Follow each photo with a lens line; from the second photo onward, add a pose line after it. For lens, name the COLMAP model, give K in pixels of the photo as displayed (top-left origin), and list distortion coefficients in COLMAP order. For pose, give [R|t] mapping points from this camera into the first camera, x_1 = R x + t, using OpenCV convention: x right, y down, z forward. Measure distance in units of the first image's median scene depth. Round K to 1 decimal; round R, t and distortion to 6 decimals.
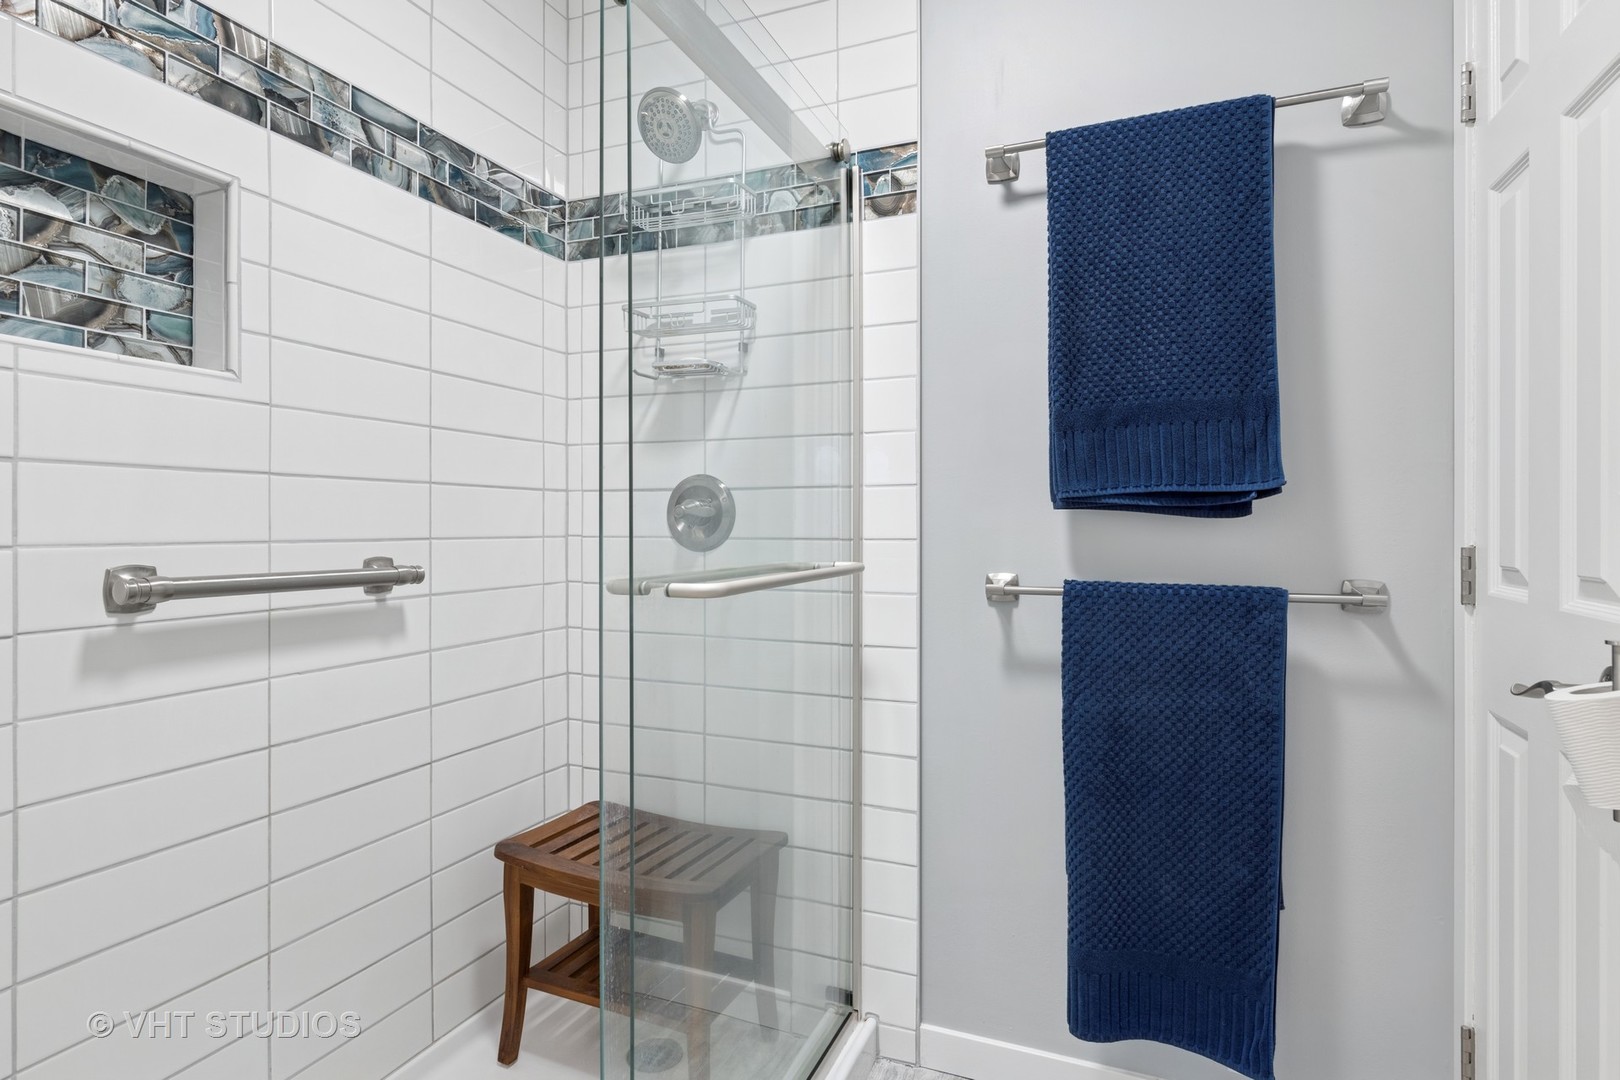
lens RADIAL K [[854.6, 0, 810.3], [0, 854.6, 531.0], [0, 0, 1]] dist [0.000931, -0.000286]
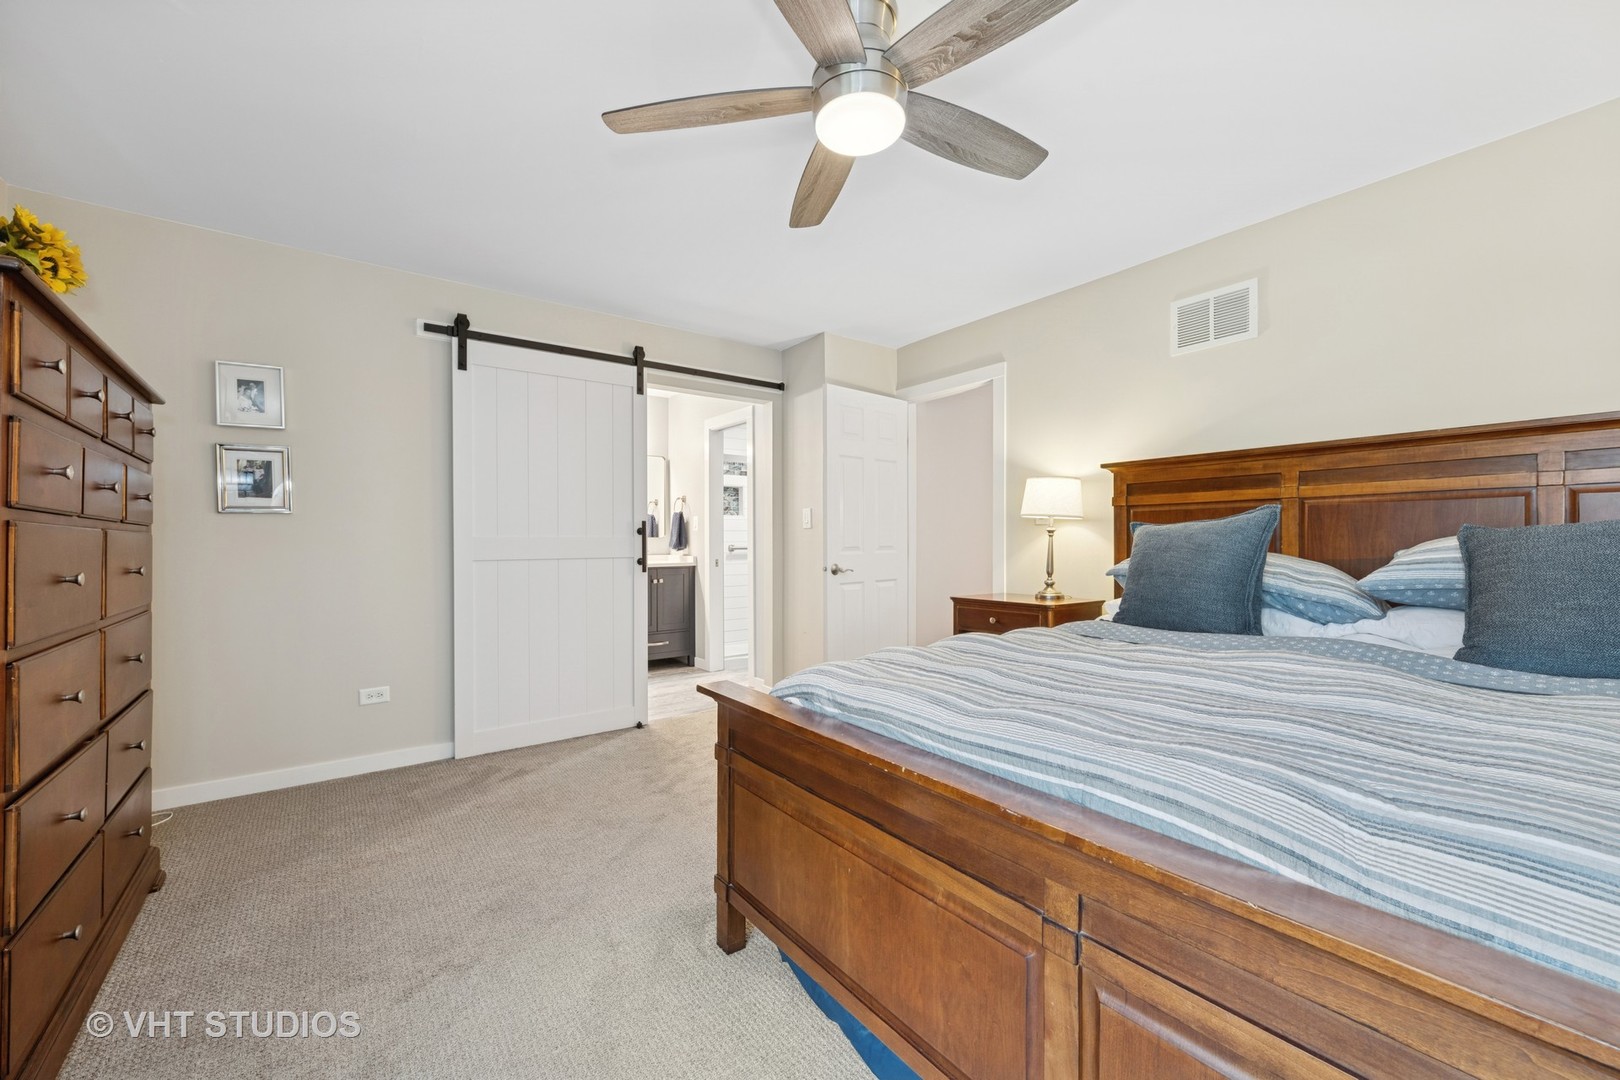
lens RADIAL K [[651.8, 0, 807.2], [0, 651.8, 541.0], [0, 0, 1]] dist [0.004768, -0.001609]
pose [[0.855662, -0.004505, -0.517515, 1.660974], [0.003170, 0.999989, -0.003463, 0.018325], [0.517525, 0.001323, 0.855667, -2.155995]]
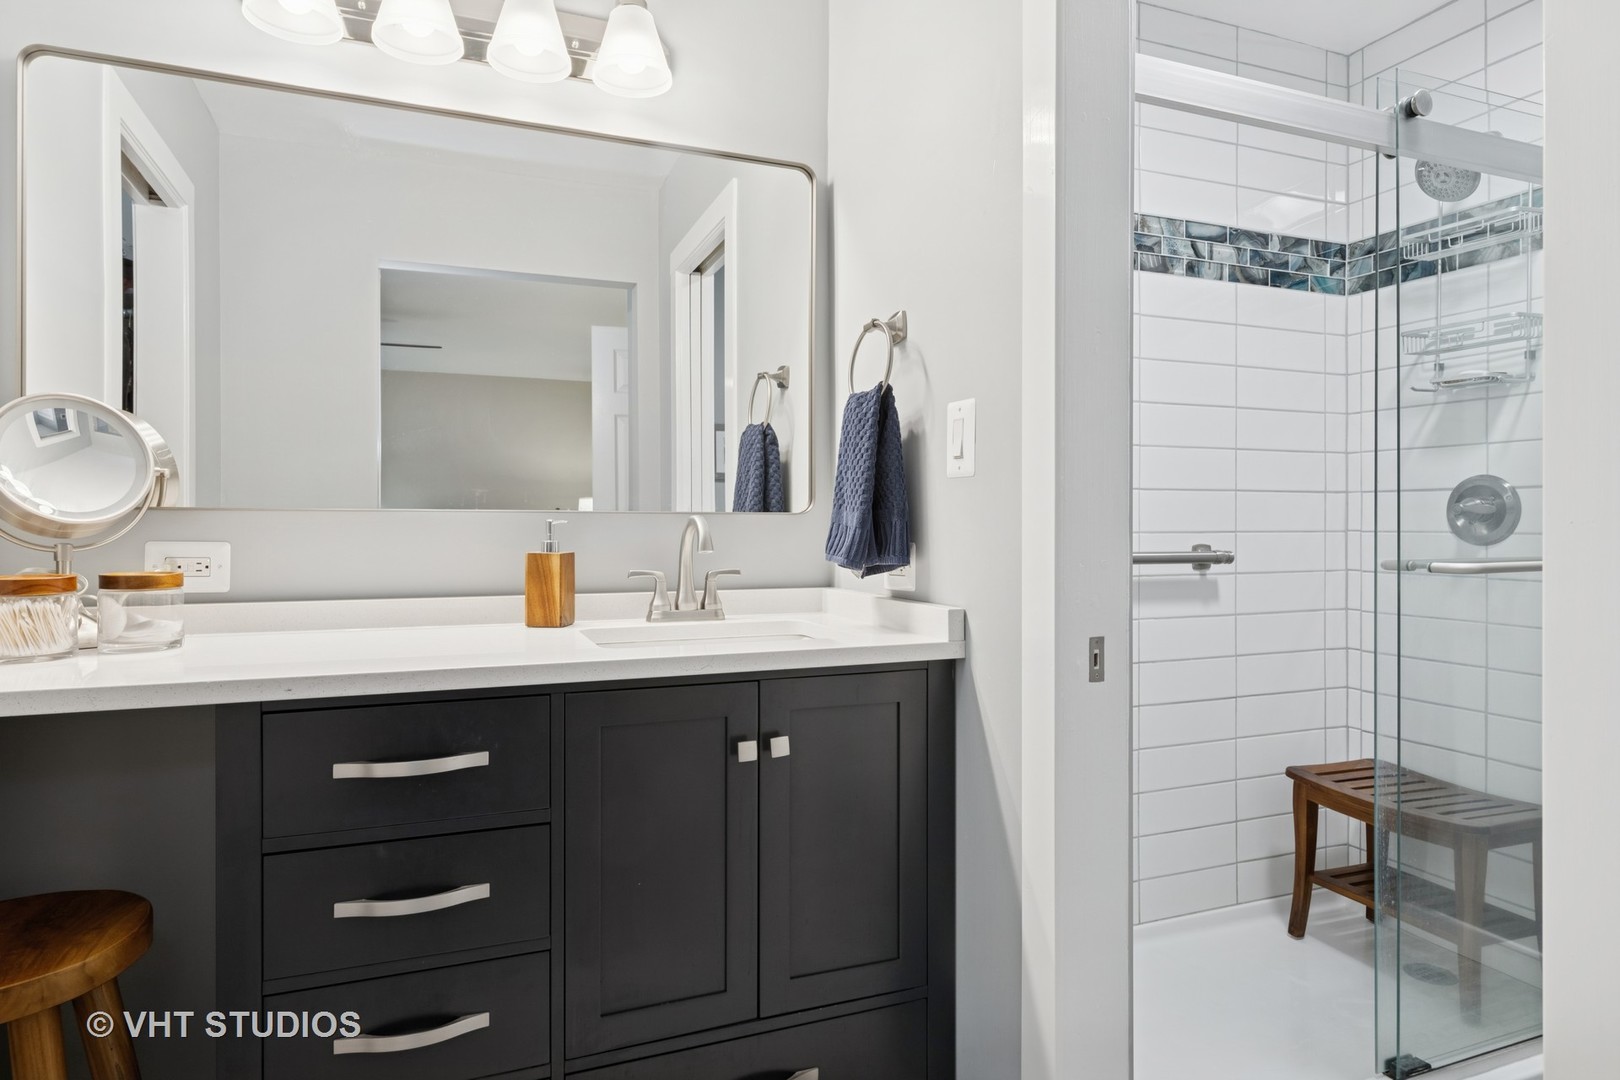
lens RADIAL K [[950.3, 0, 808.6], [0, 950.3, 525.7], [0, 0, 1]] dist [0.001144, 0.000549]
pose [[0.705356, 0.000702, -0.708853, 0.135582], [-0.003267, 0.999992, -0.002261, 0.004886], [0.708846, 0.003911, 0.705352, -0.504363]]
